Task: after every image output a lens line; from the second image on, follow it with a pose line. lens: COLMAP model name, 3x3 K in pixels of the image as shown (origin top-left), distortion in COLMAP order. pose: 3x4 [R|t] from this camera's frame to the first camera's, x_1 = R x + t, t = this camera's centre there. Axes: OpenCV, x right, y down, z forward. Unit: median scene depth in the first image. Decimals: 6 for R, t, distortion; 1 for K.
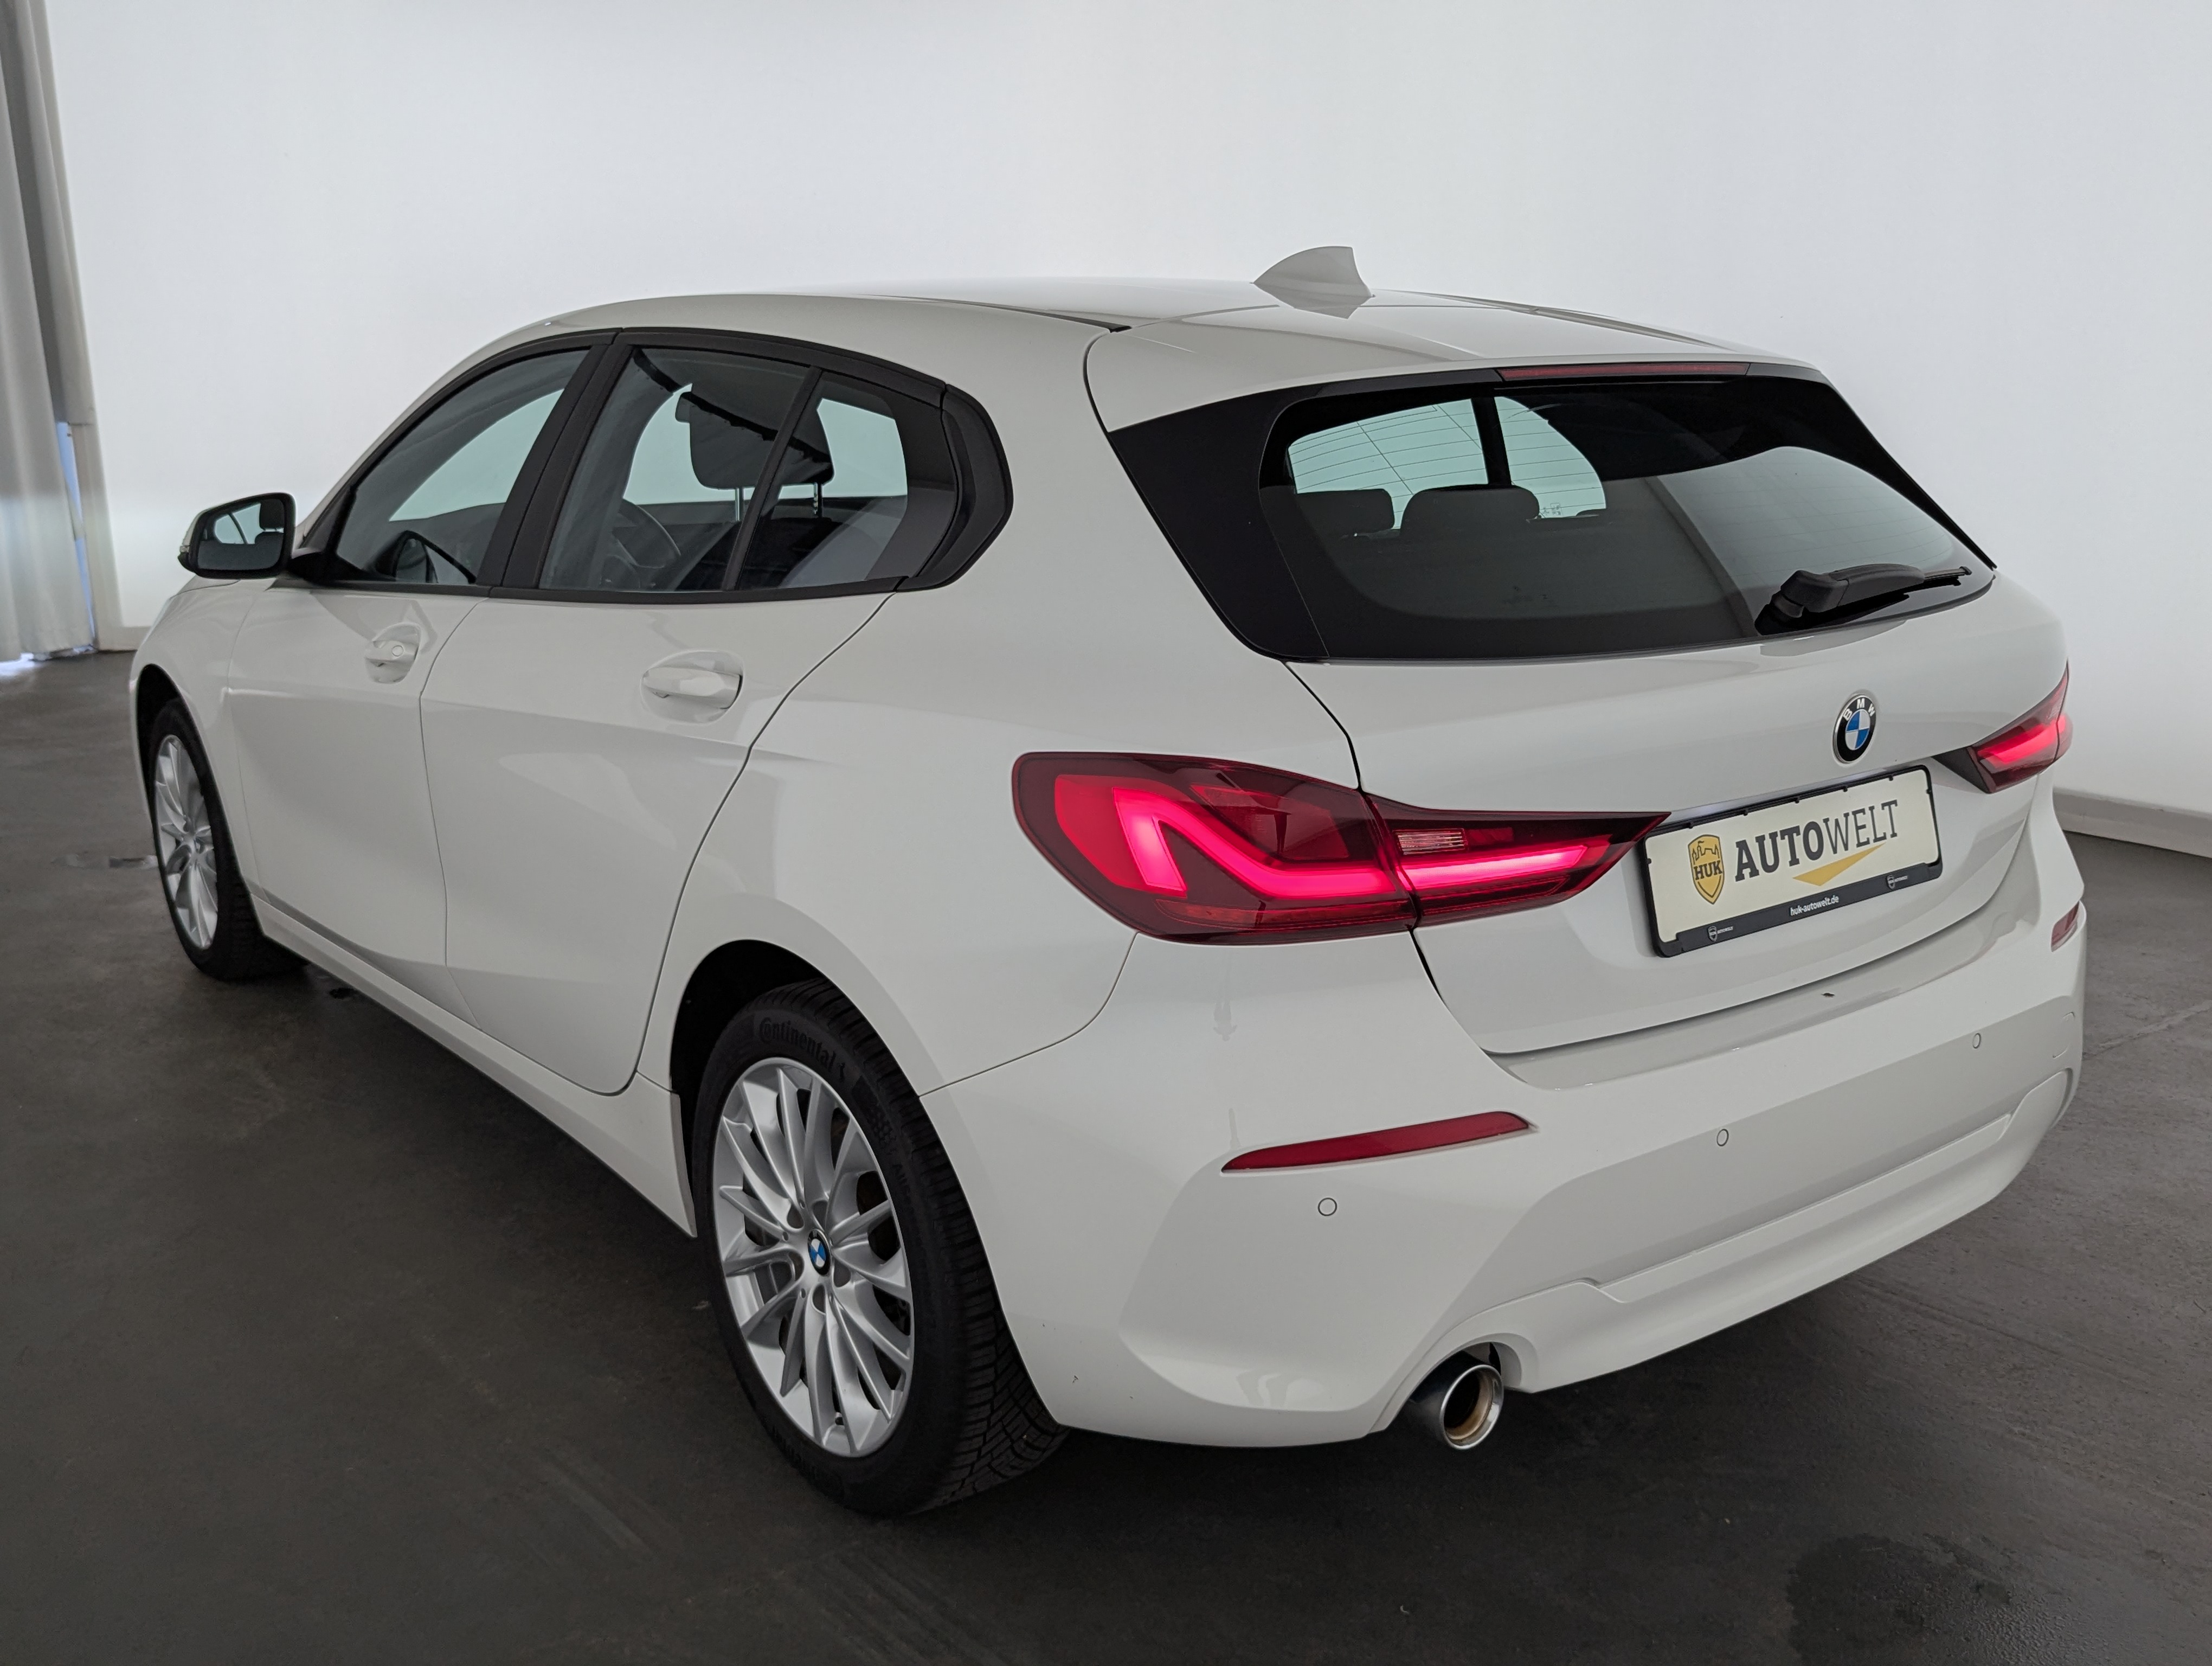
lens RADIAL K [[2048.2, 0, 1094.7], [0, 2048.2, 837.3], [0, 0, 1]] dist [0.028344, 0.000000]
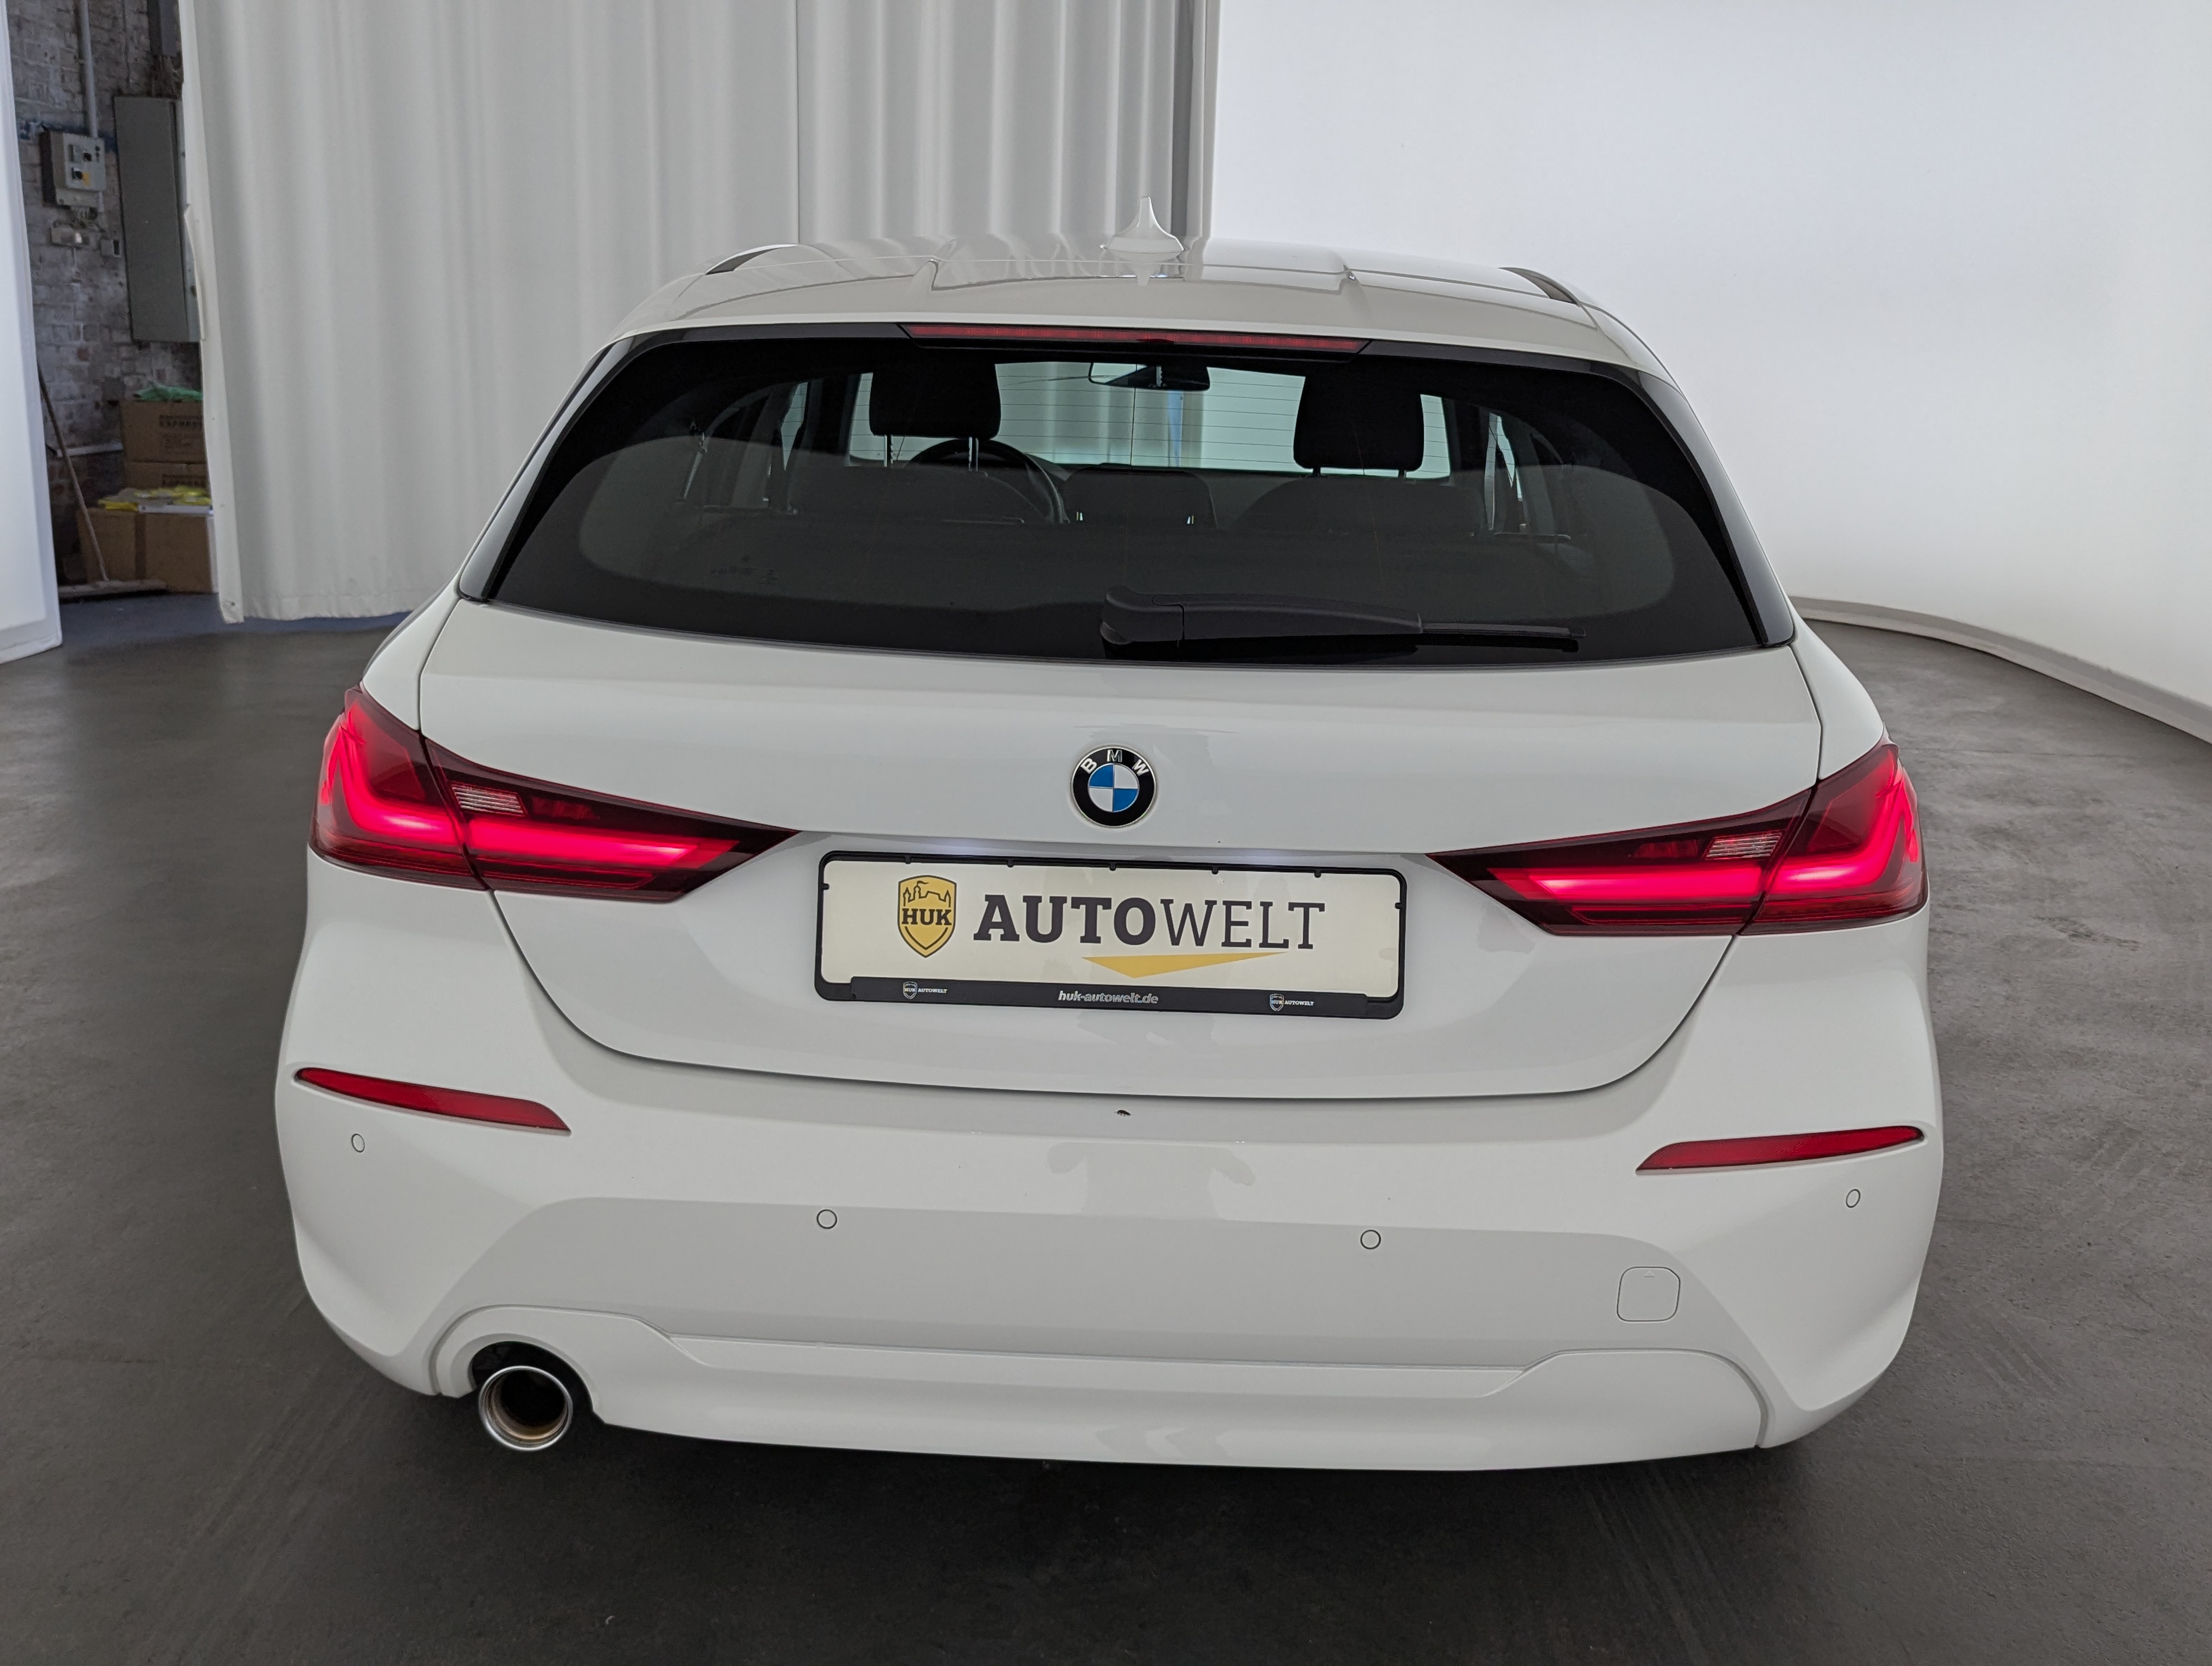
lens RADIAL K [[2048.2, 0, 1141.8], [0, 2048.2, 808.4], [0, 0, 1]] dist [0.028344, 0.000000]
pose [[0.790189, 0.177568, -0.586576, 0.846758], [-0.184684, 0.981607, 0.048361, -0.084616], [0.584374, 0.070117, 0.808449, 0.356388]]
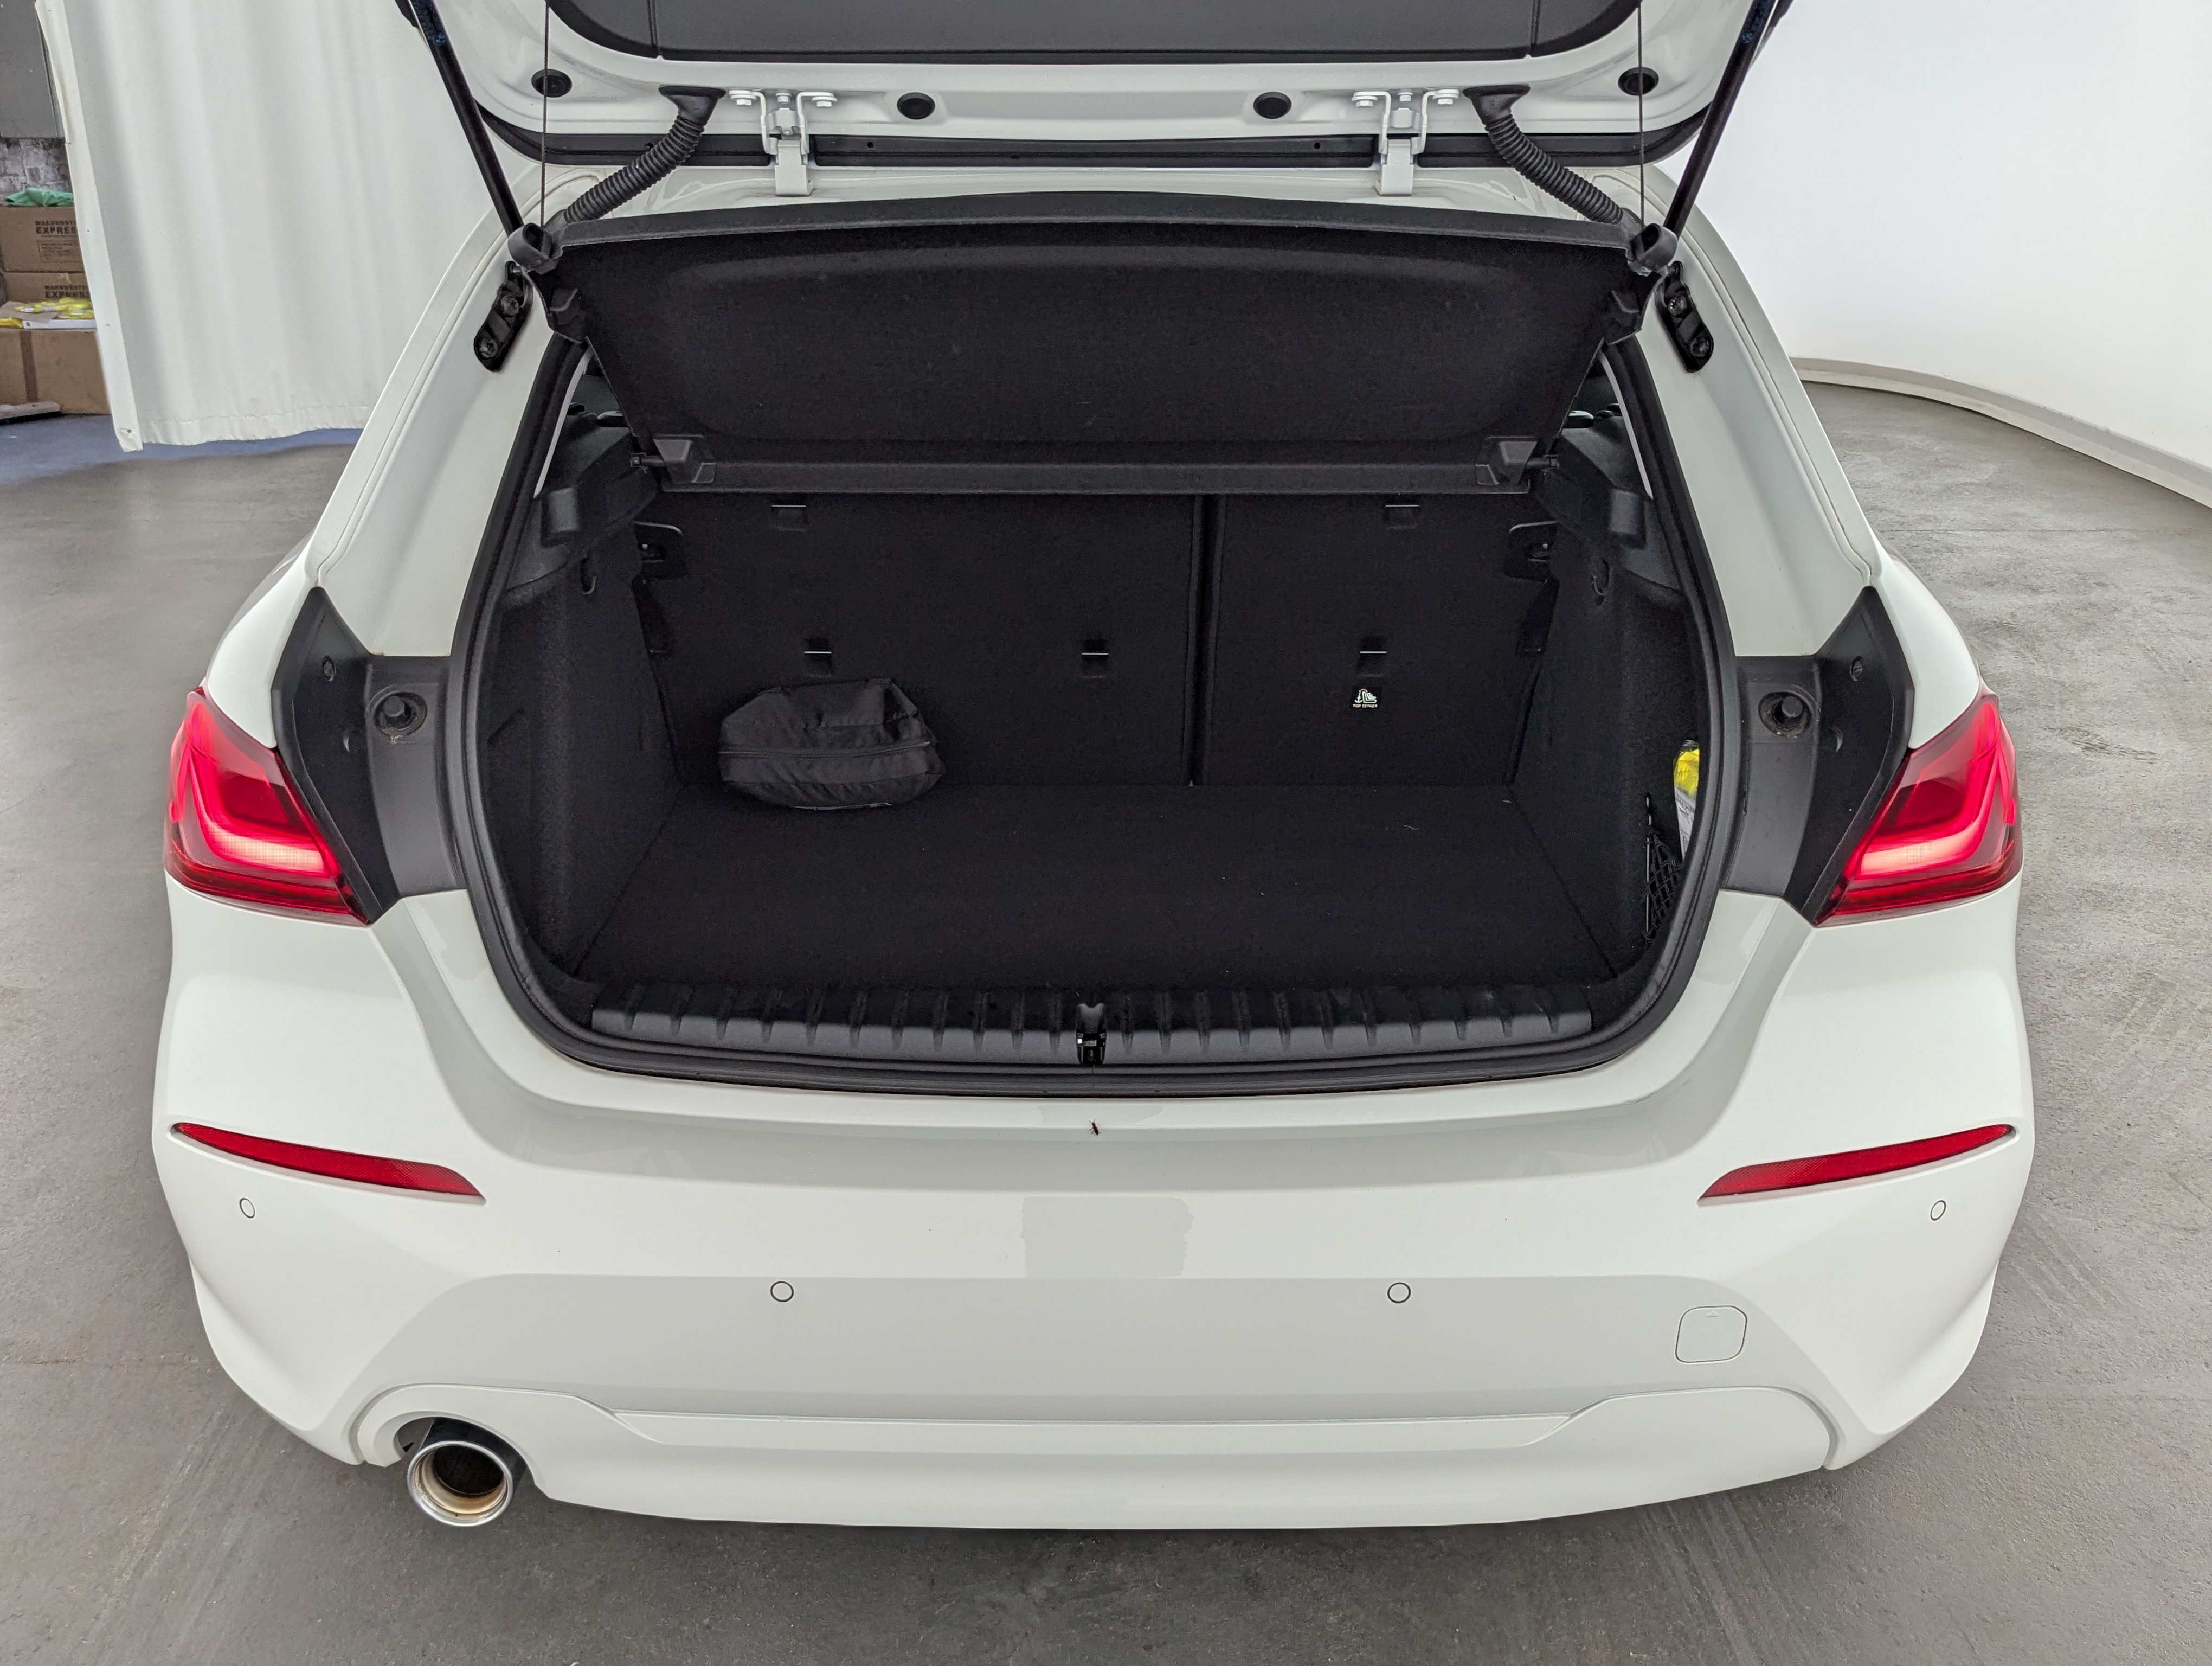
lens RADIAL K [[2048.2, 0, 1100.1], [0, 2048.2, 831.2], [0, 0, 1]] dist [0.028344, 0.000000]
pose [[0.798448, 0.224548, -0.558622, 0.751785], [-0.151522, 0.972927, 0.174512, -0.161859], [0.582685, -0.054696, 0.810856, 0.445649]]
